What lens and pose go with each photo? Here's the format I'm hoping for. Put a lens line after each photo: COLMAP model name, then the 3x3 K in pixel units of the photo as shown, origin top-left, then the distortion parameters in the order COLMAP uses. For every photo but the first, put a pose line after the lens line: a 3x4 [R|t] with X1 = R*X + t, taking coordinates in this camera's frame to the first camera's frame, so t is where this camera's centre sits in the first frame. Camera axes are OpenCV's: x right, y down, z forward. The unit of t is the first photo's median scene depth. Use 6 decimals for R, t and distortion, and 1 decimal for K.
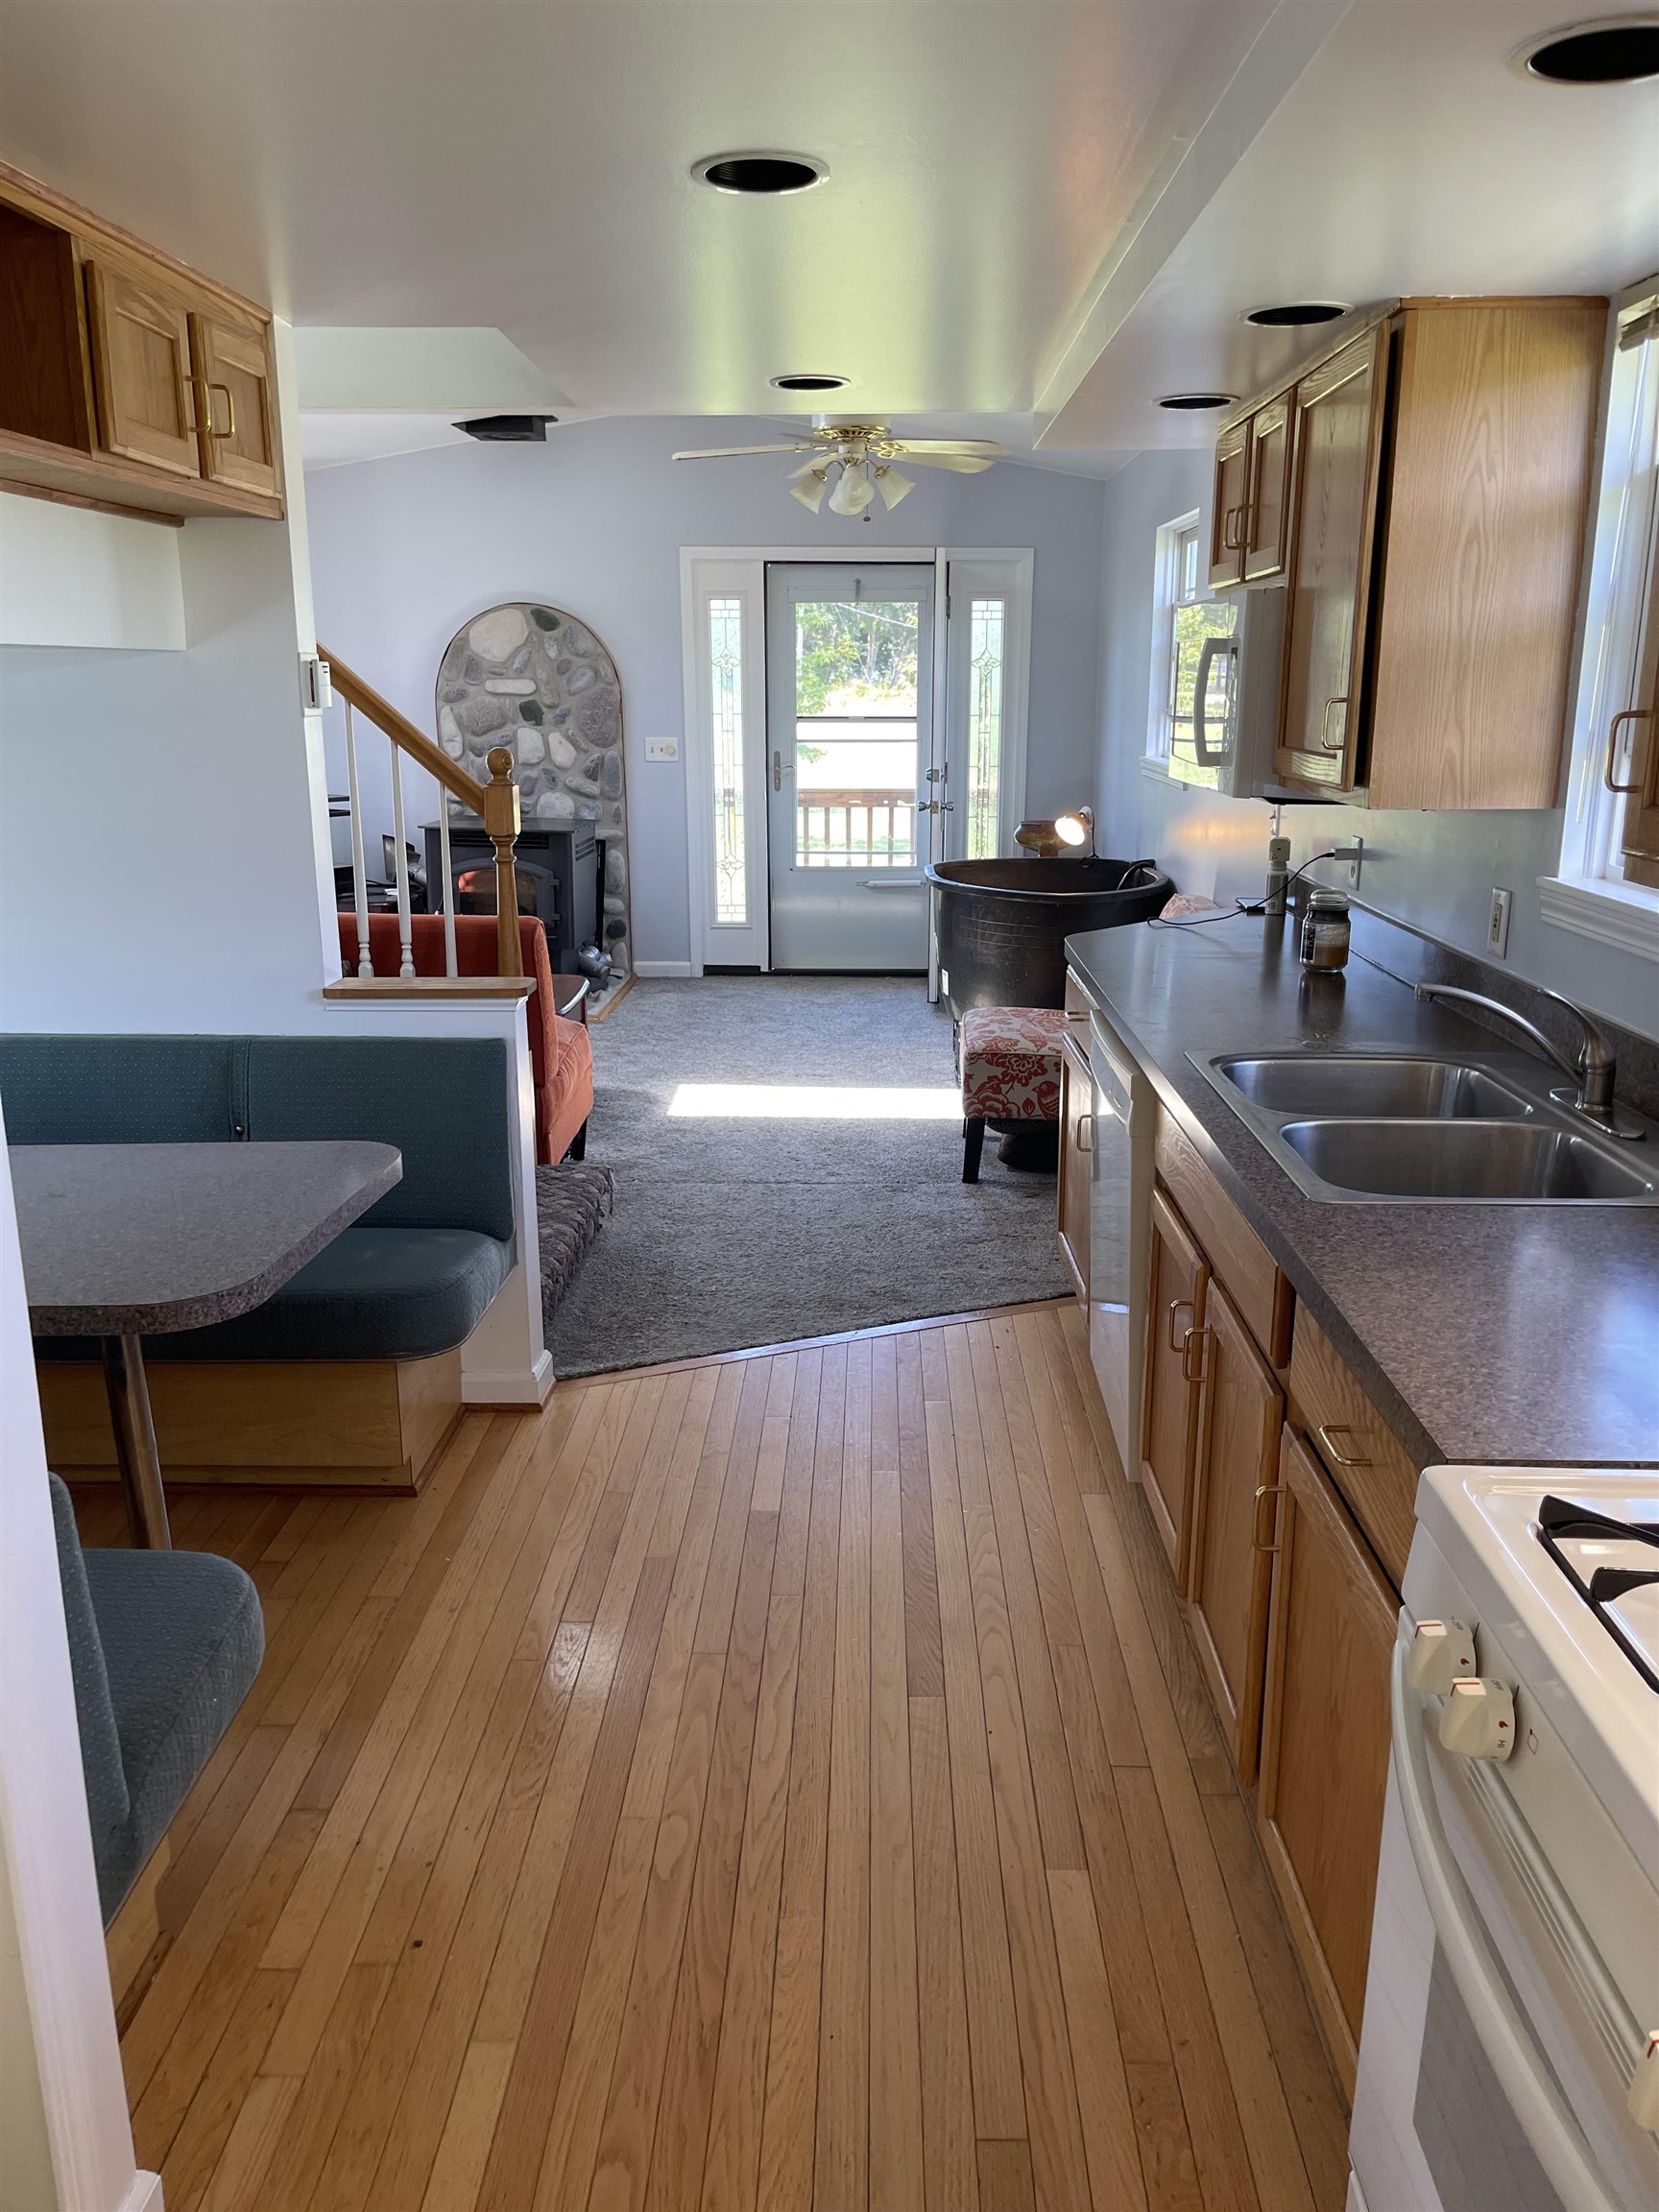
lens RADIAL K [[1647.0, 0, 840.9], [0, 1647.0, 1112.5], [0, 0, 1]] dist [0.068093, -0.083011]
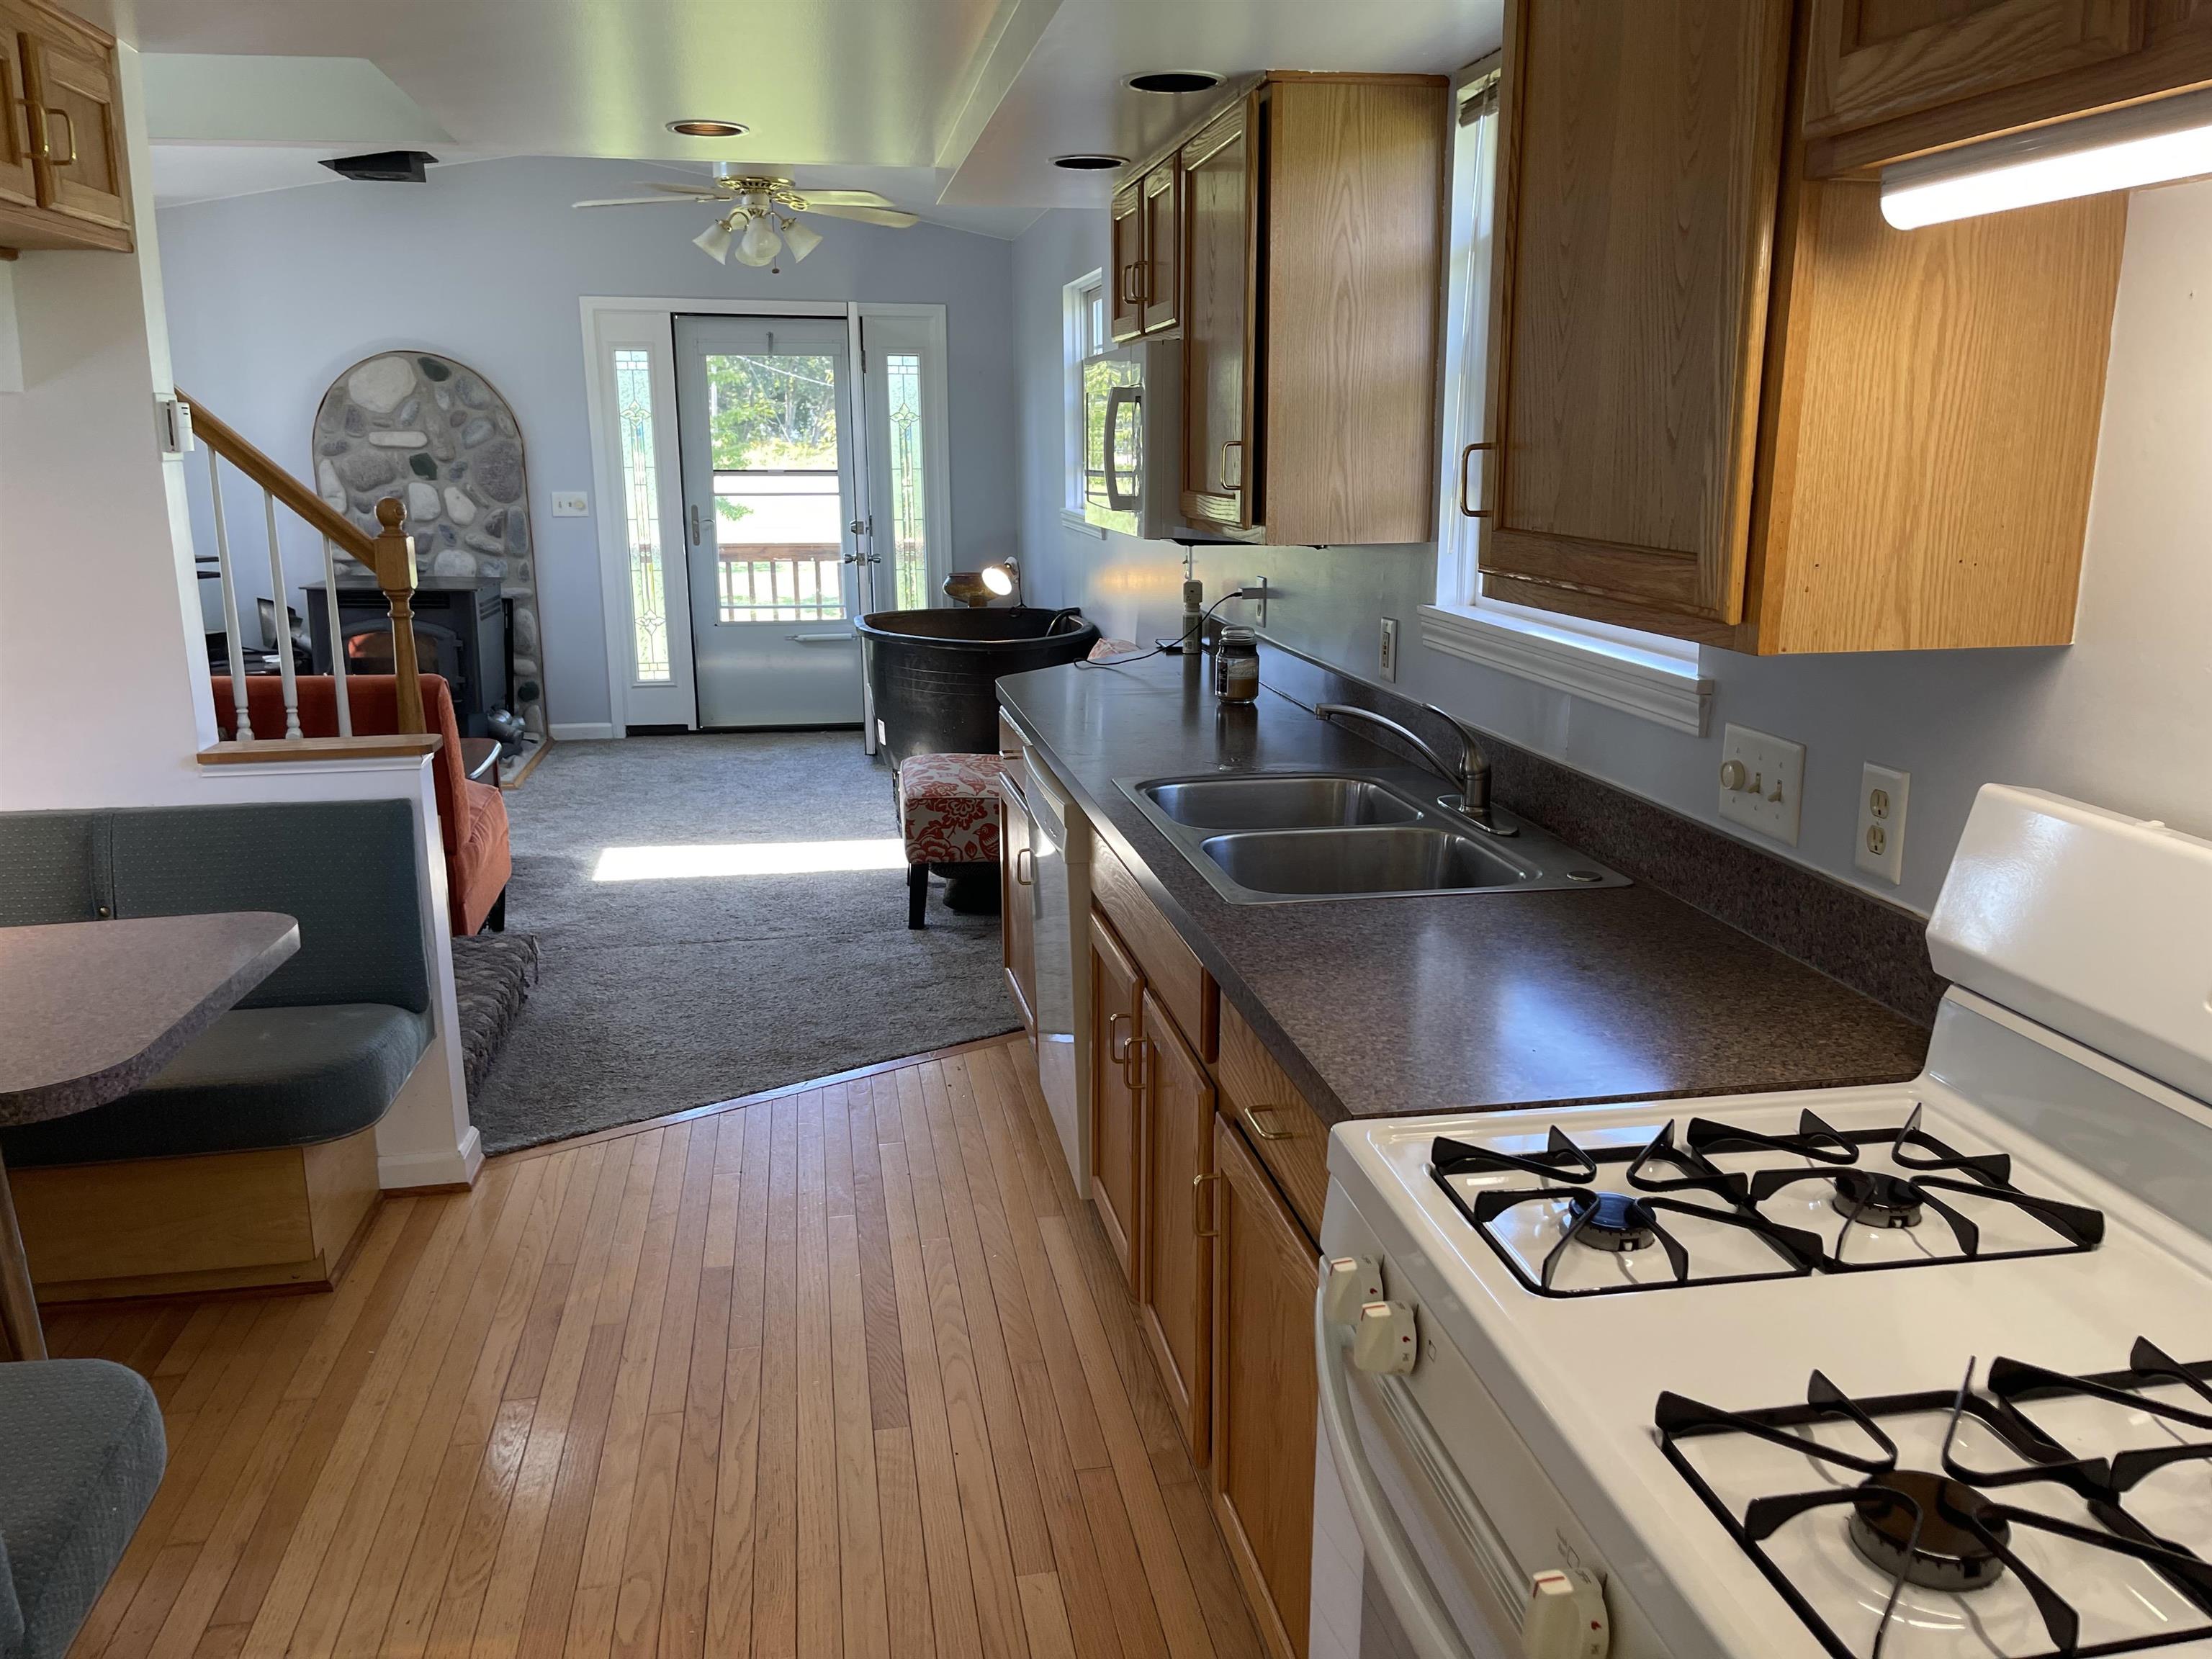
lens RADIAL K [[1647.0, 0, 1123.1], [0, 1647.0, 836.1], [0, 0, 1]] dist [0.068093, -0.083011]
pose [[0.977994, -0.049727, 0.202619, 0.001898], [0.053874, 0.998435, -0.015000, 0.011832], [-0.201556, 0.025586, 0.979143, -0.014521]]
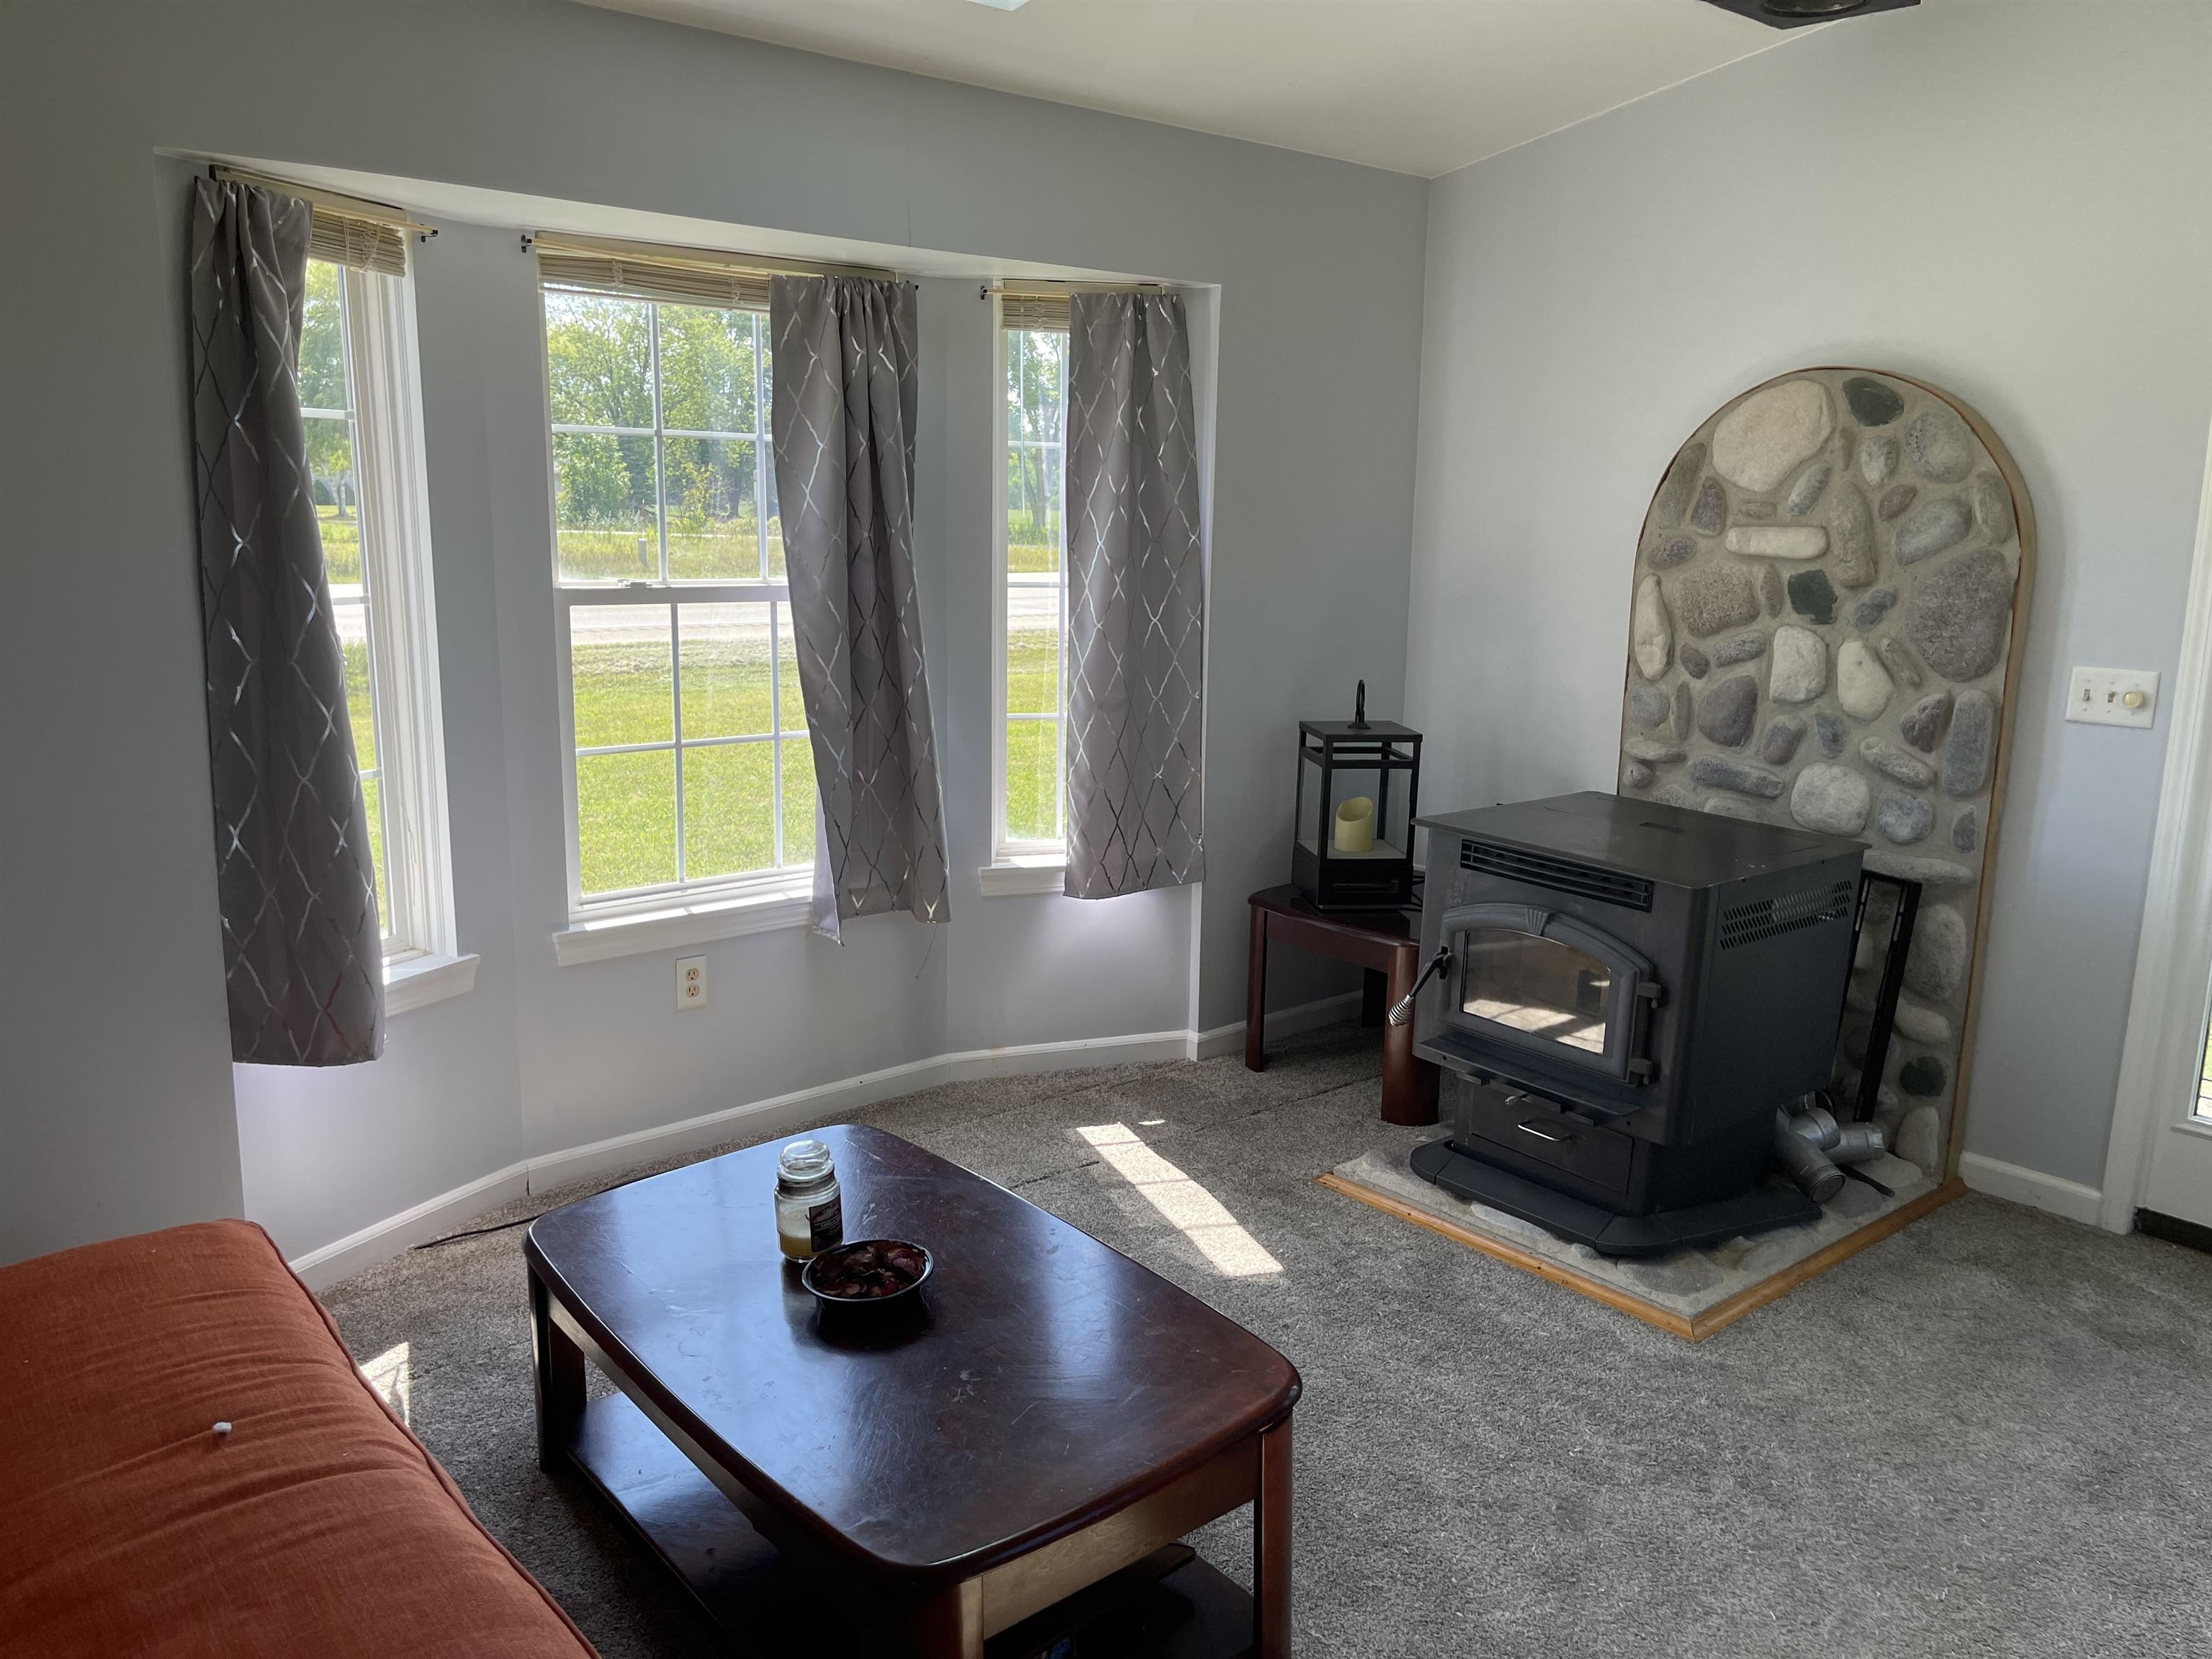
lens RADIAL K [[1647.0, 0, 1110.3], [0, 1647.0, 837.5], [0, 0, 1]] dist [0.068093, -0.083011]
pose [[0.657828, 0.160786, -0.735806, 0.097750], [-0.203556, 0.978545, 0.031845, -0.341354], [0.725139, 0.128829, 0.676443, 1.246363]]
